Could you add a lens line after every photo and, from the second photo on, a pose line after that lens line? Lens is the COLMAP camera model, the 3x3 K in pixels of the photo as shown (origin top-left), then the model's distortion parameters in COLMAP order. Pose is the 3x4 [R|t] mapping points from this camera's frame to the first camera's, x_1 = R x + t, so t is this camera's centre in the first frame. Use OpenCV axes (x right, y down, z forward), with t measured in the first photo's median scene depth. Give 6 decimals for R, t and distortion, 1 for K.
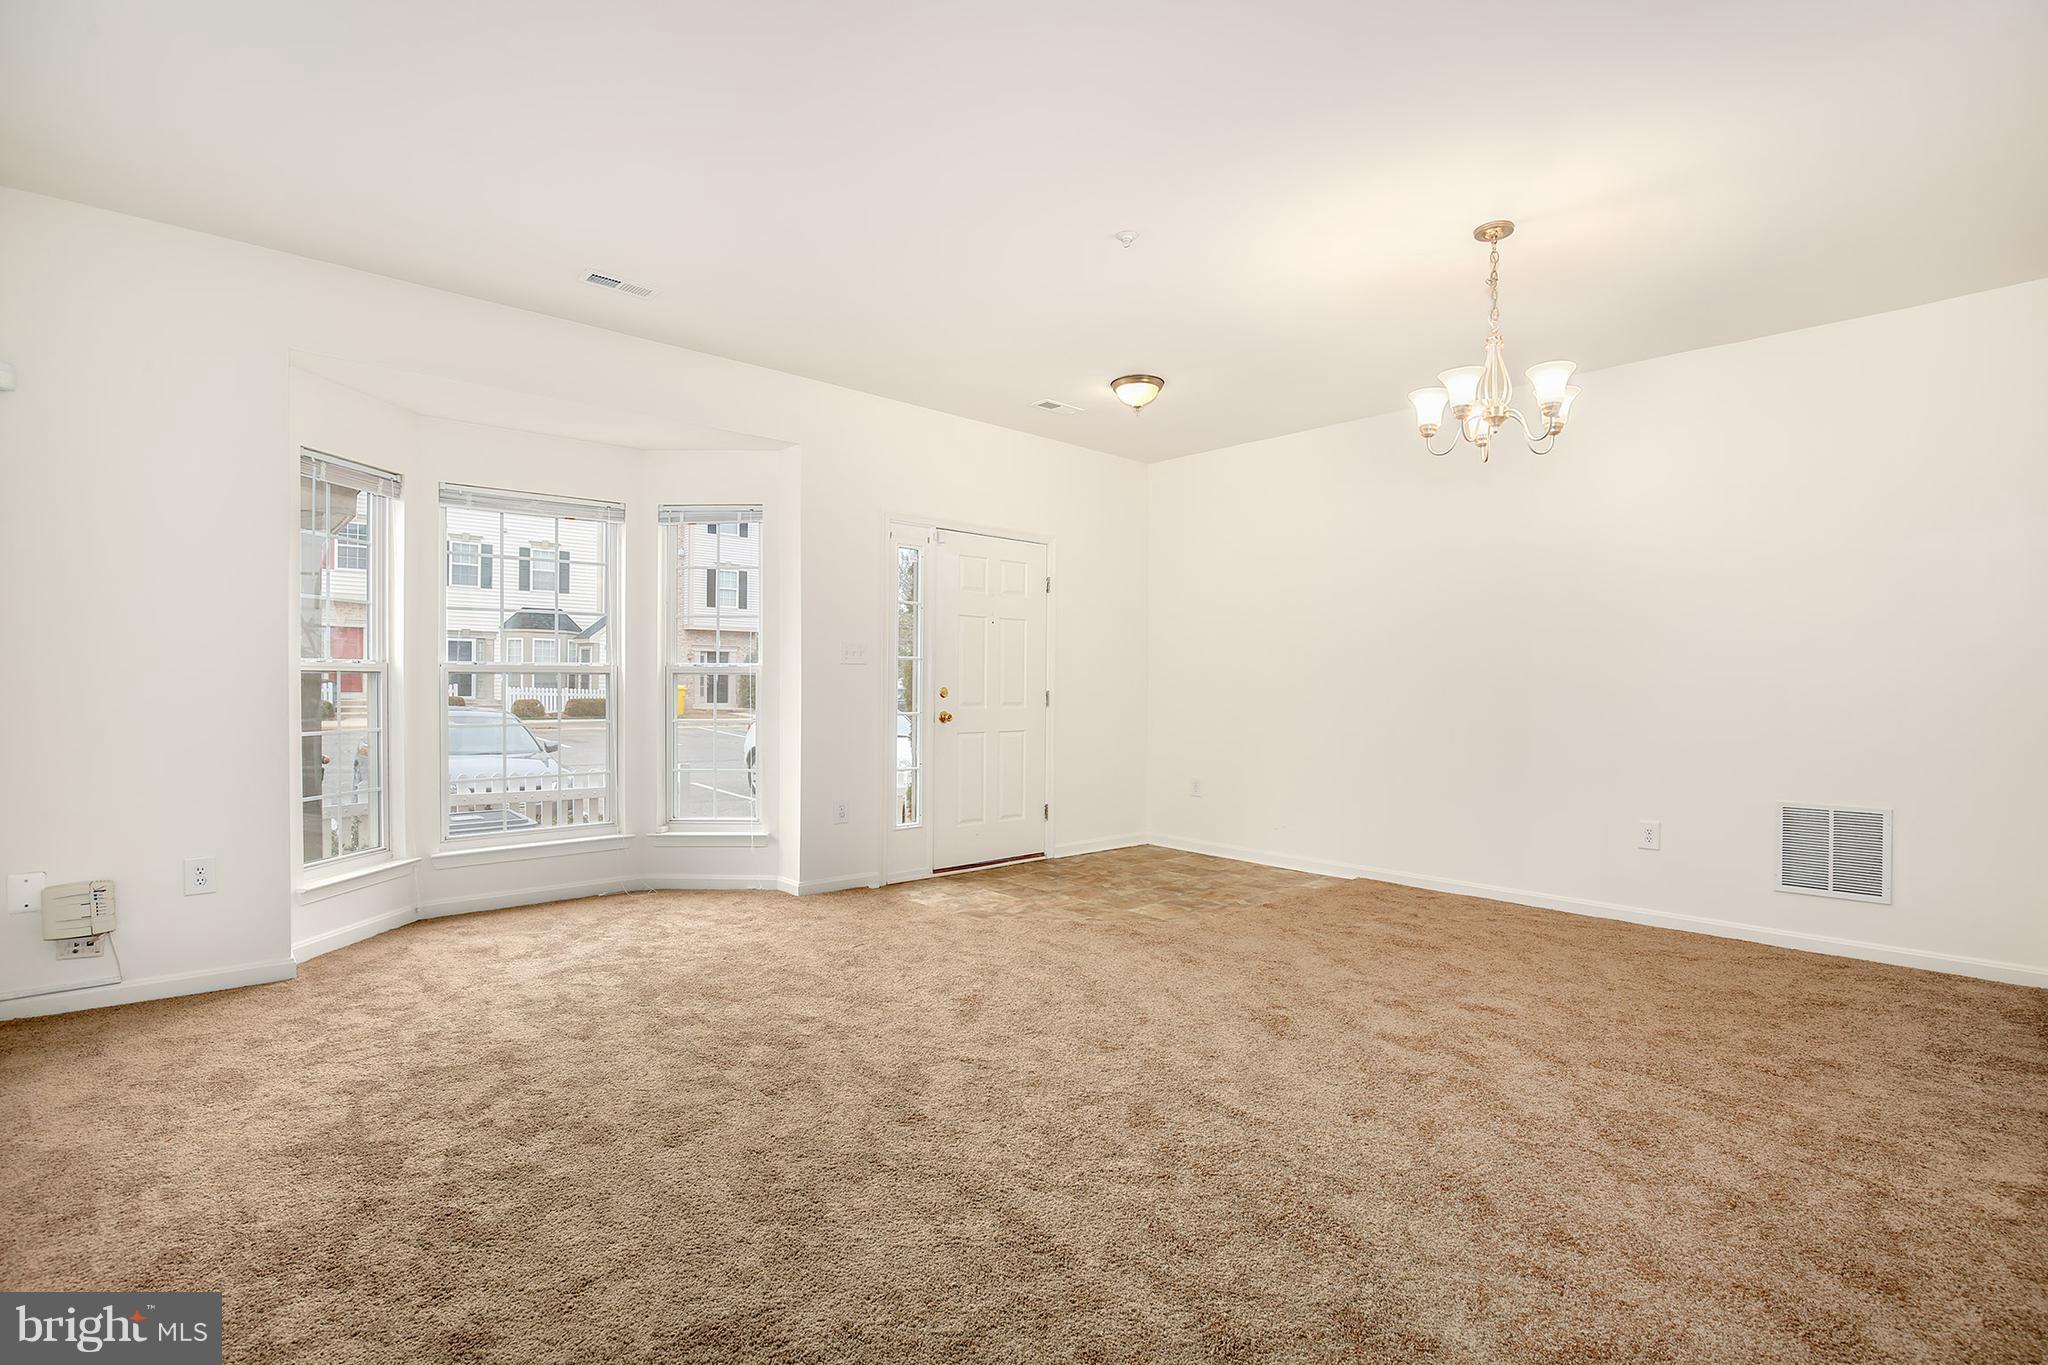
lens RADIAL K [[958.7, 0, 1020.4], [0, 958.7, 699.1], [0, 0, 1]] dist [-0.034719, 0.006994]
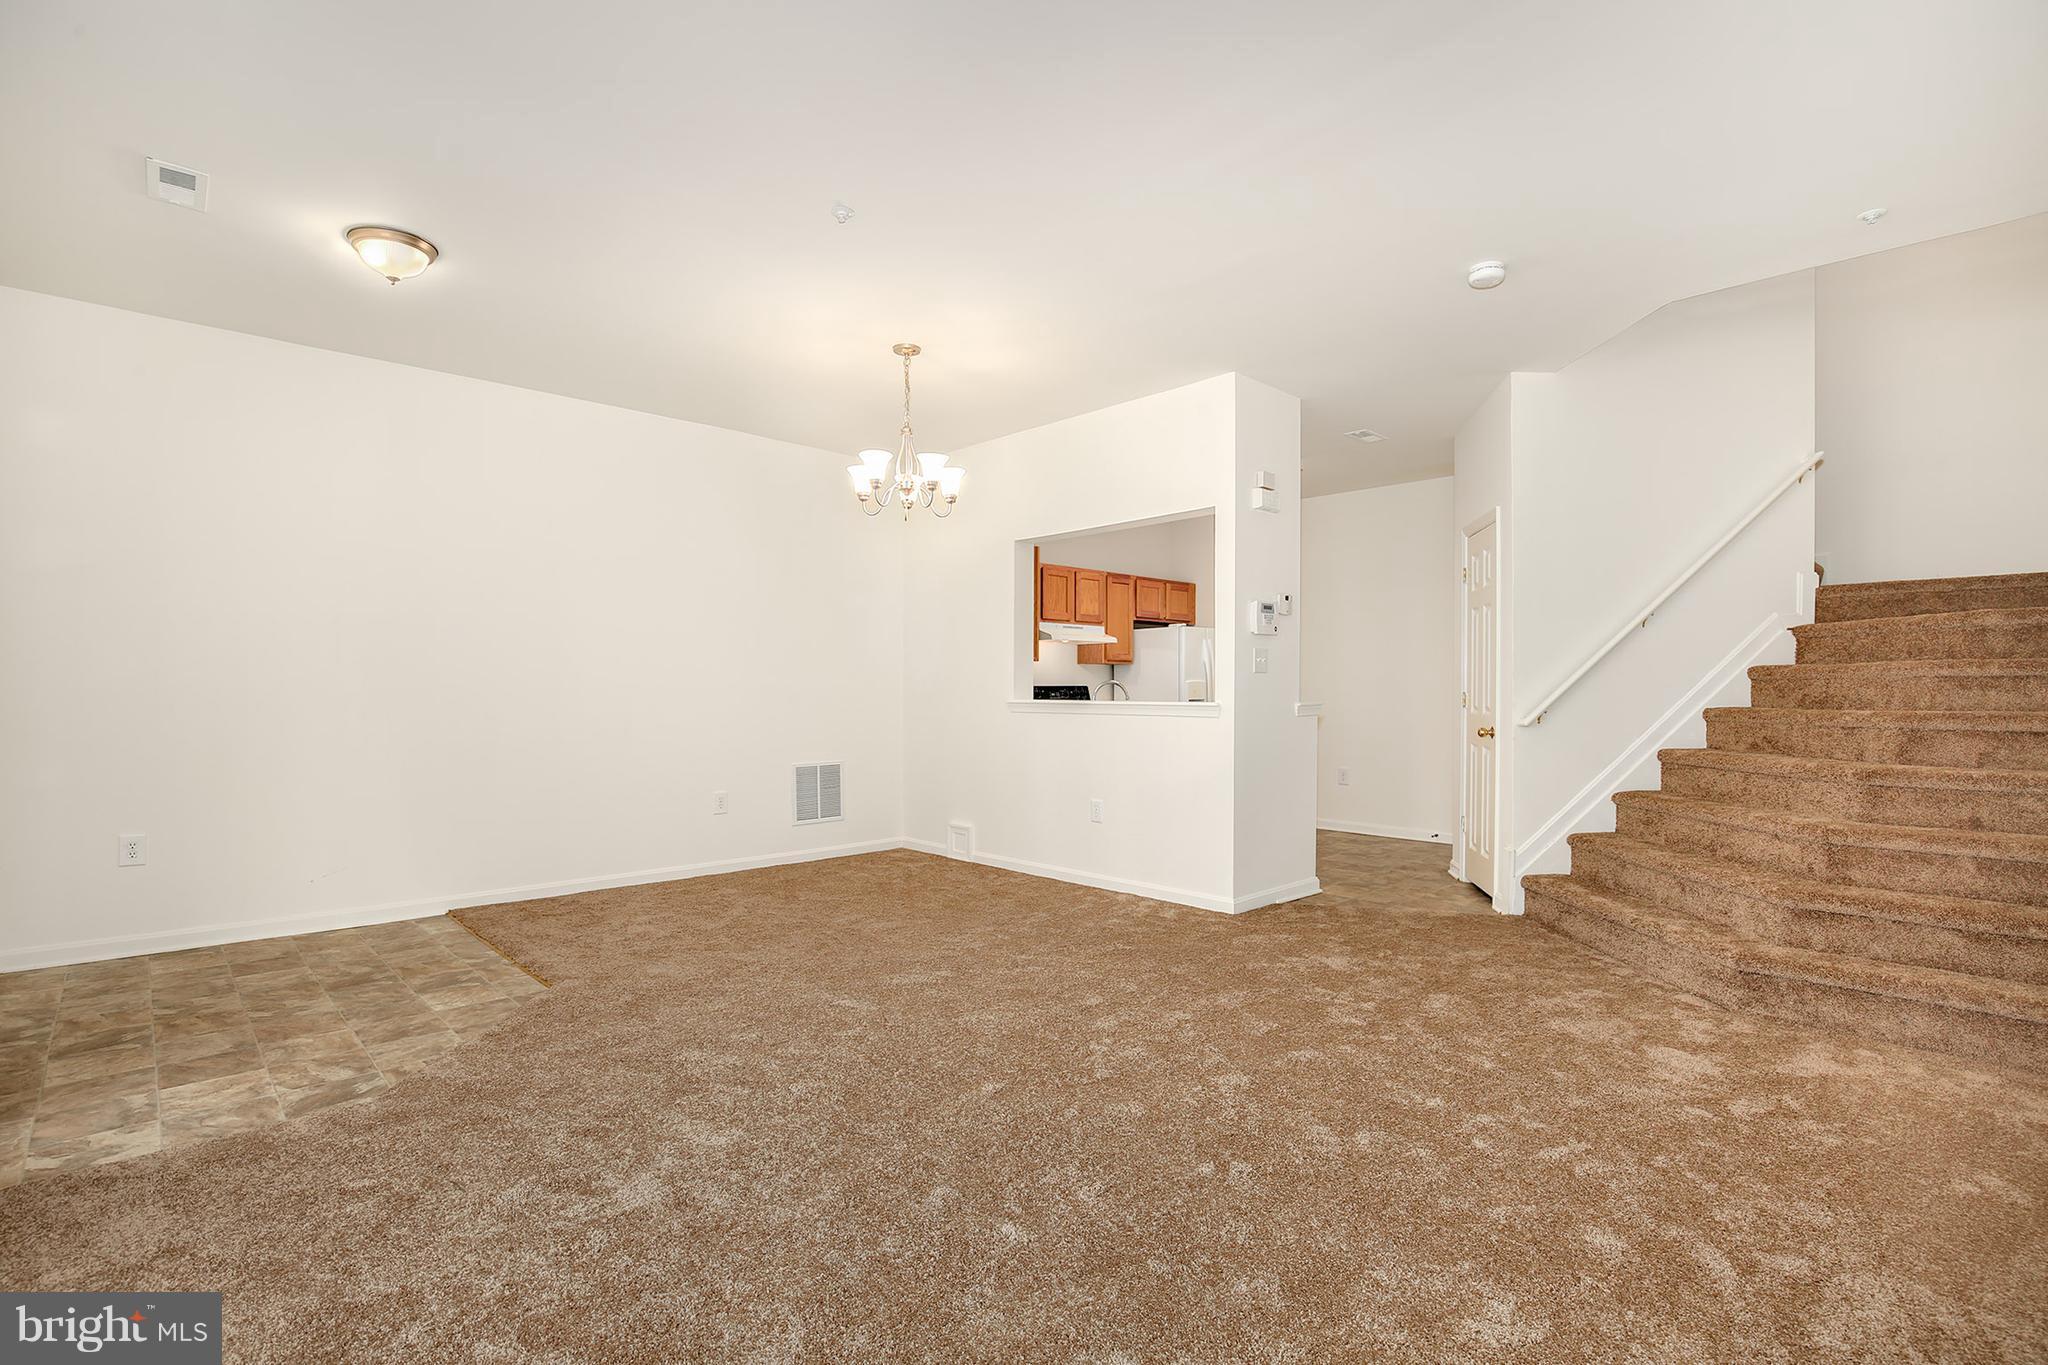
lens RADIAL K [[934.8, 0, 1014.7], [0, 934.8, 703.6], [0, 0, 1]] dist [-0.023989, 0.000354]
pose [[-0.027355, -0.020566, 0.999414, -0.667957], [0.013837, 0.999685, 0.020950, -0.012545], [-0.999530, 0.014402, -0.027062, 0.701604]]
